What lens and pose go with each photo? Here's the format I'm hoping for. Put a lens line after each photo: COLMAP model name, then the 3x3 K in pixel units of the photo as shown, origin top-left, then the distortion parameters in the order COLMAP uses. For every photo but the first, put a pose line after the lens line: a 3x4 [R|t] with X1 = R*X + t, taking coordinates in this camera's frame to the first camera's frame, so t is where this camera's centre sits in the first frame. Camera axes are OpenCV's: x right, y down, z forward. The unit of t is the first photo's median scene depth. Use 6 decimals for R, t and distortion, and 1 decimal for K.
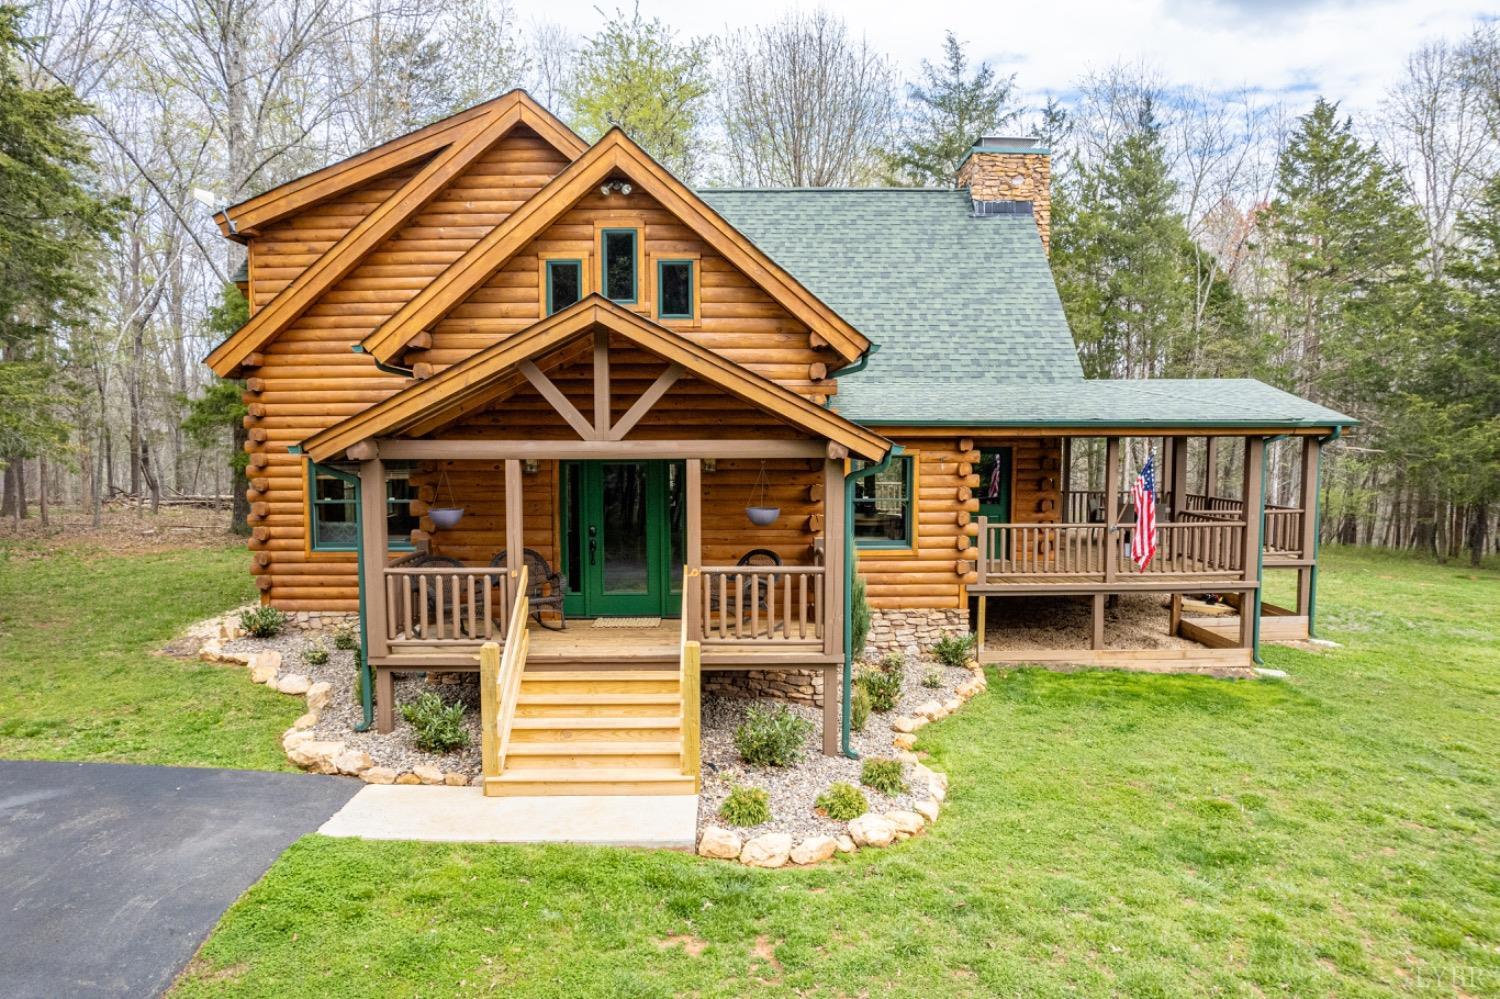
lens RADIAL K [[961.1, 0, 752.5], [0, 961.1, 502.7], [0, 0, 1]] dist [-0.075434, 0.062543]
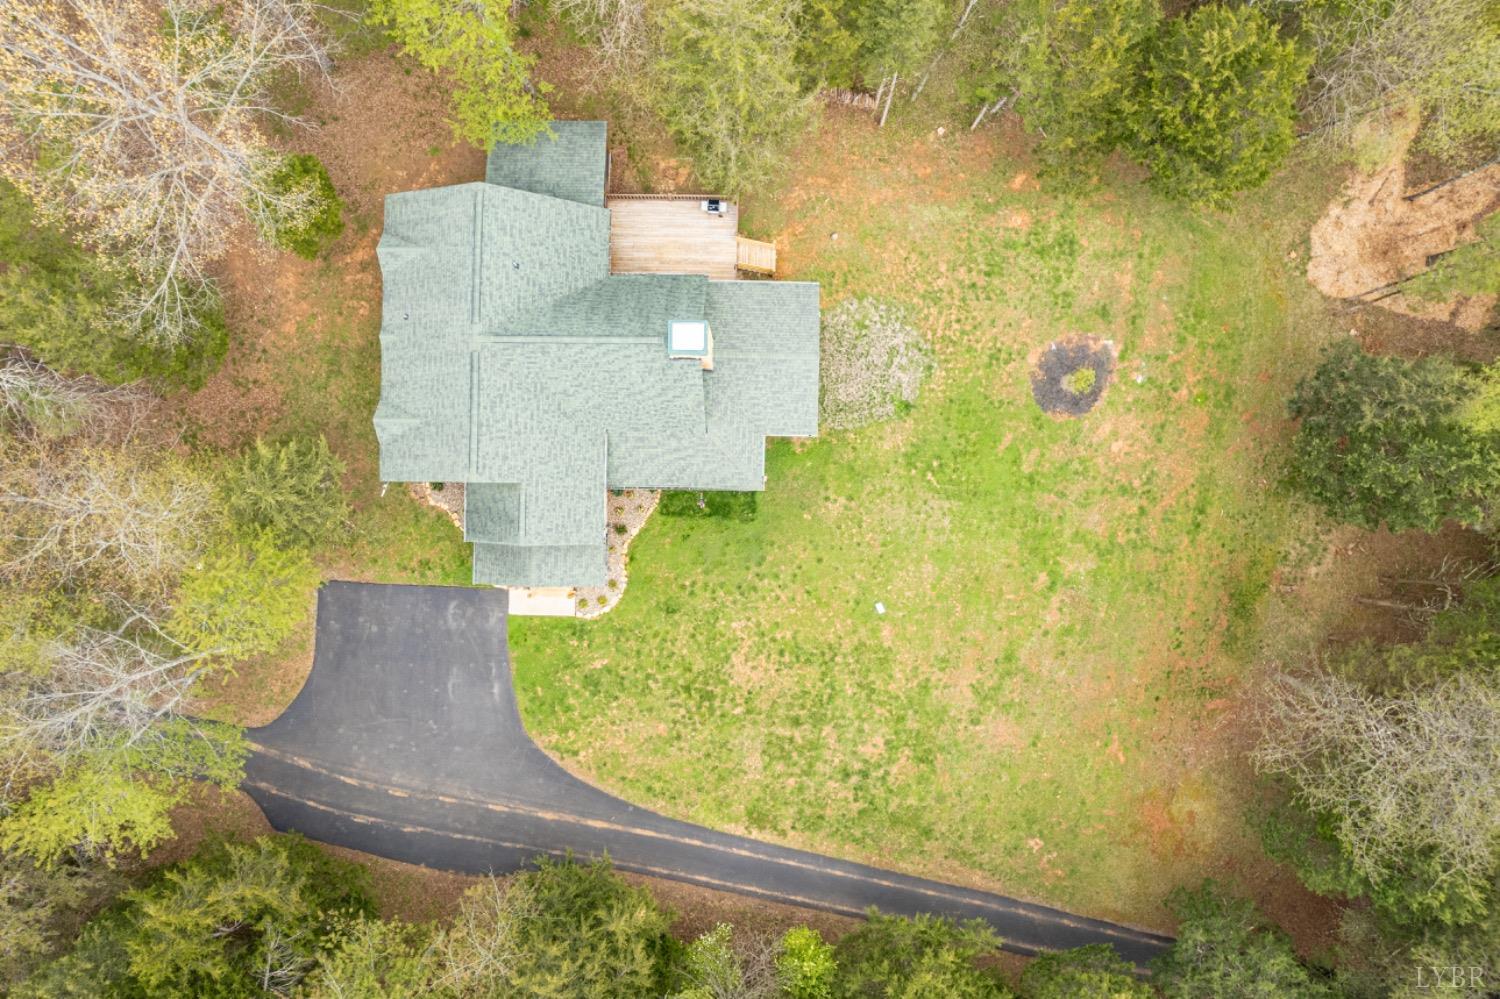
lens RADIAL K [[961.1, 0, 751.7], [0, 961.1, 501.5], [0, 0, 1]] dist [-0.075434, 0.062543]
pose [[0.999204, 0.039866, 0.001528, 0.557251], [-0.004688, 0.079296, 0.996840, -3.148112], [0.039619, -0.996054, 0.079420, 0.729151]]
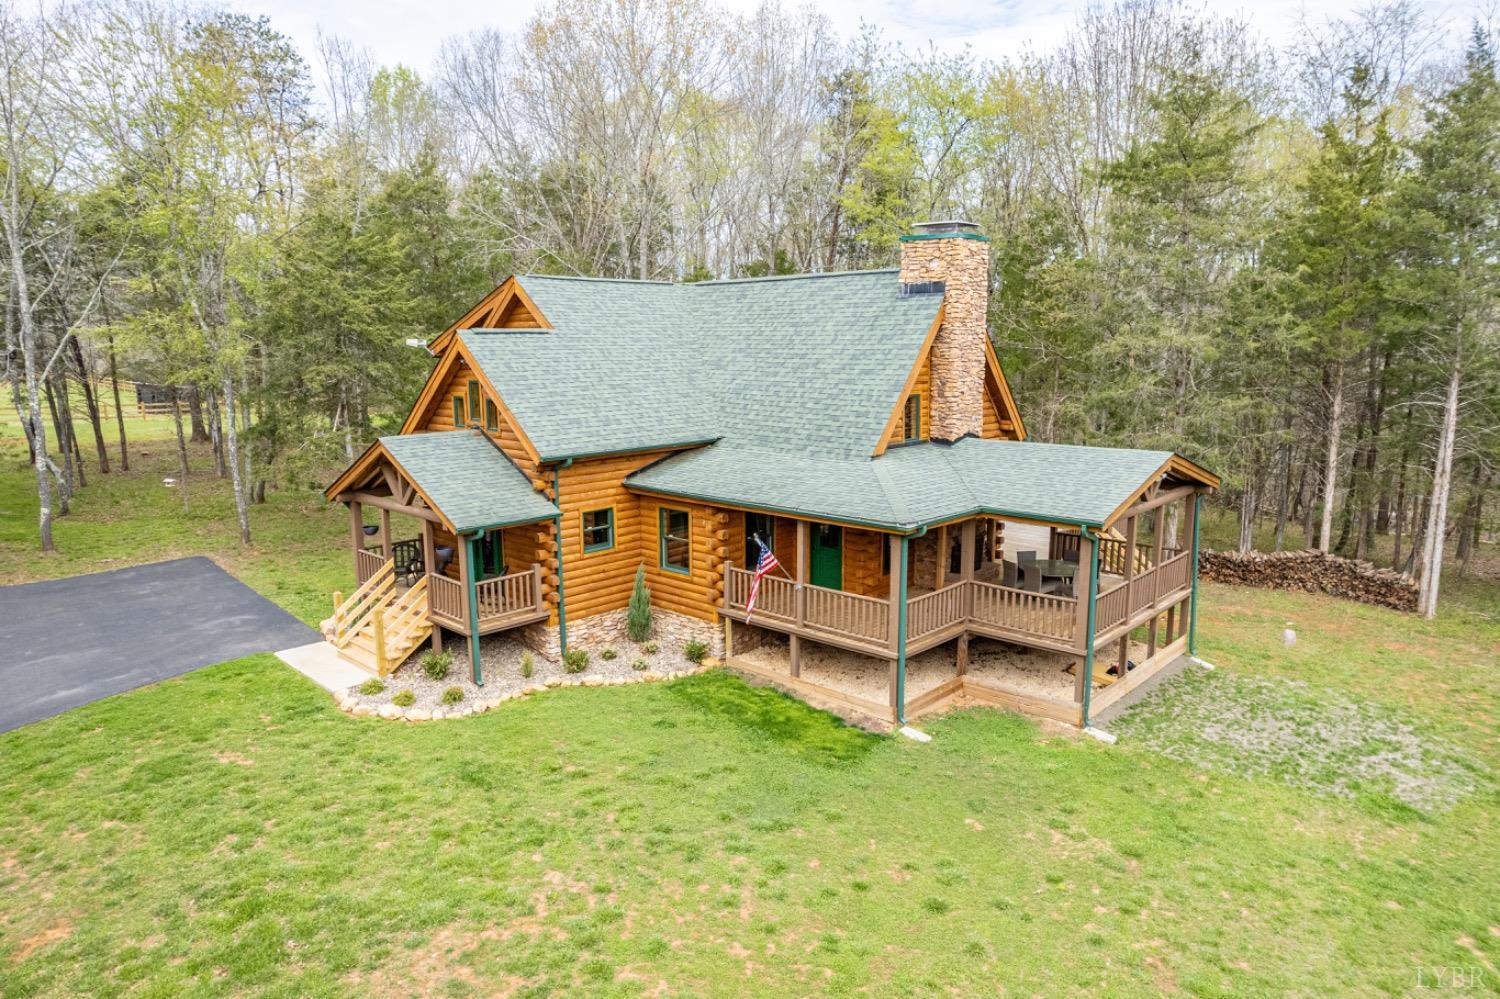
lens RADIAL K [[961.1, 0, 755.4], [0, 961.1, 496.1], [0, 0, 1]] dist [-0.075434, 0.062543]
pose [[0.719013, 0.112862, -0.685771, 1.269568], [-0.050349, 0.992592, 0.110568, -0.245084], [0.693170, -0.044973, 0.719370, 0.037843]]
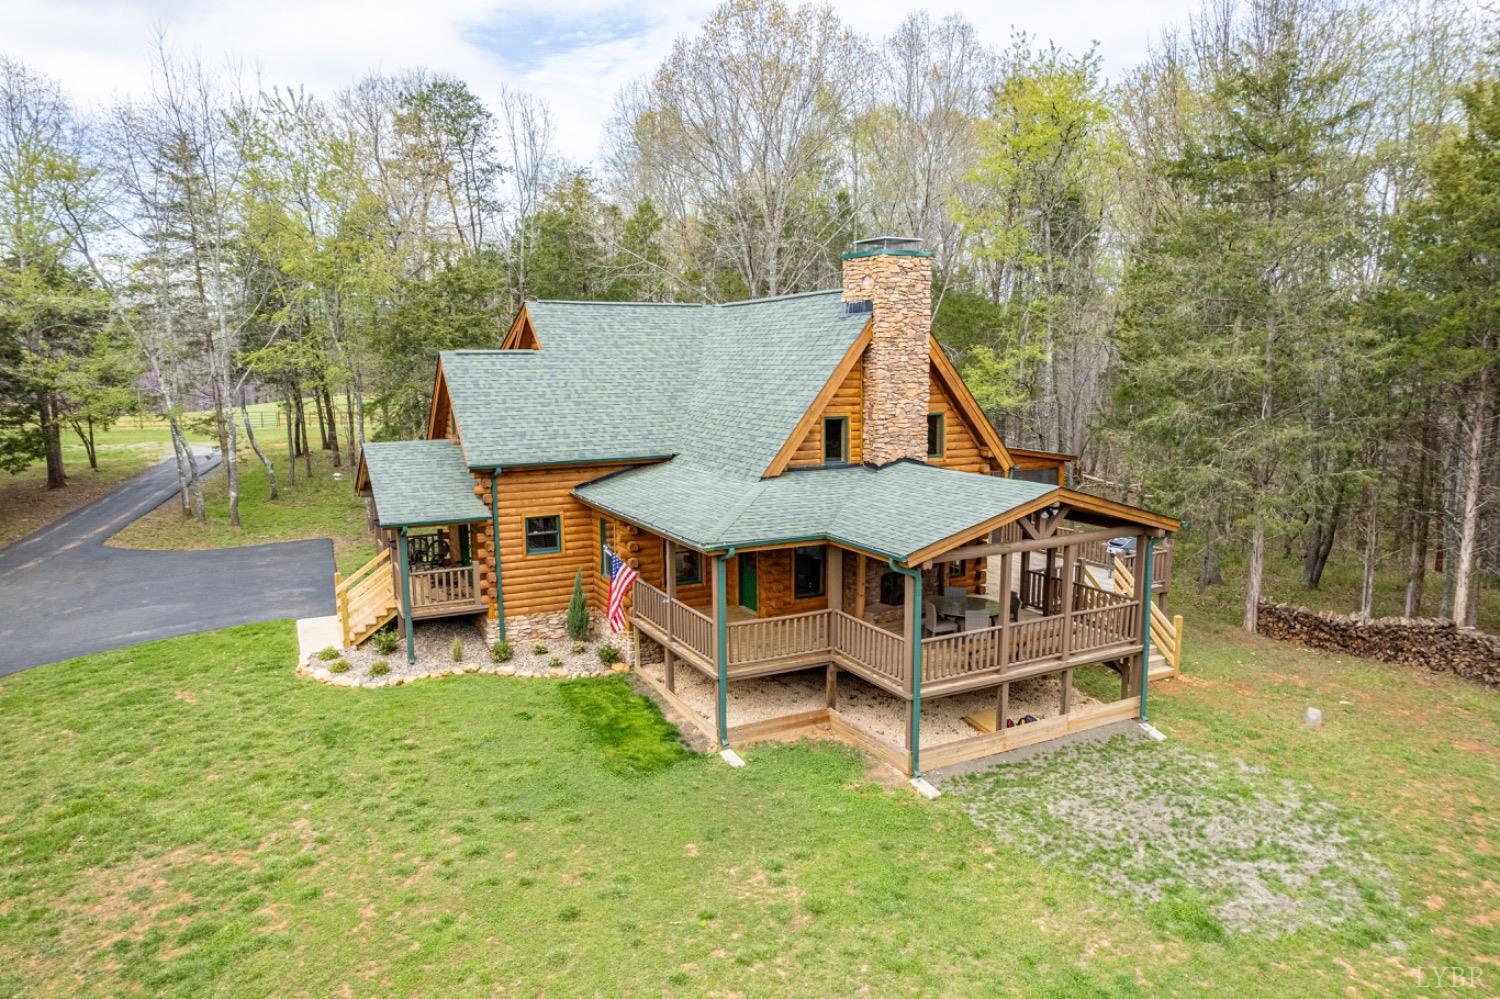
lens RADIAL K [[961.1, 0, 756.6], [0, 961.1, 497.4], [0, 0, 1]] dist [-0.075434, 0.062543]
pose [[0.444181, 0.130692, -0.886354, 1.669896], [-0.065787, 0.991391, 0.113211, -0.285786], [0.893518, 0.008024, 0.448955, 0.541805]]
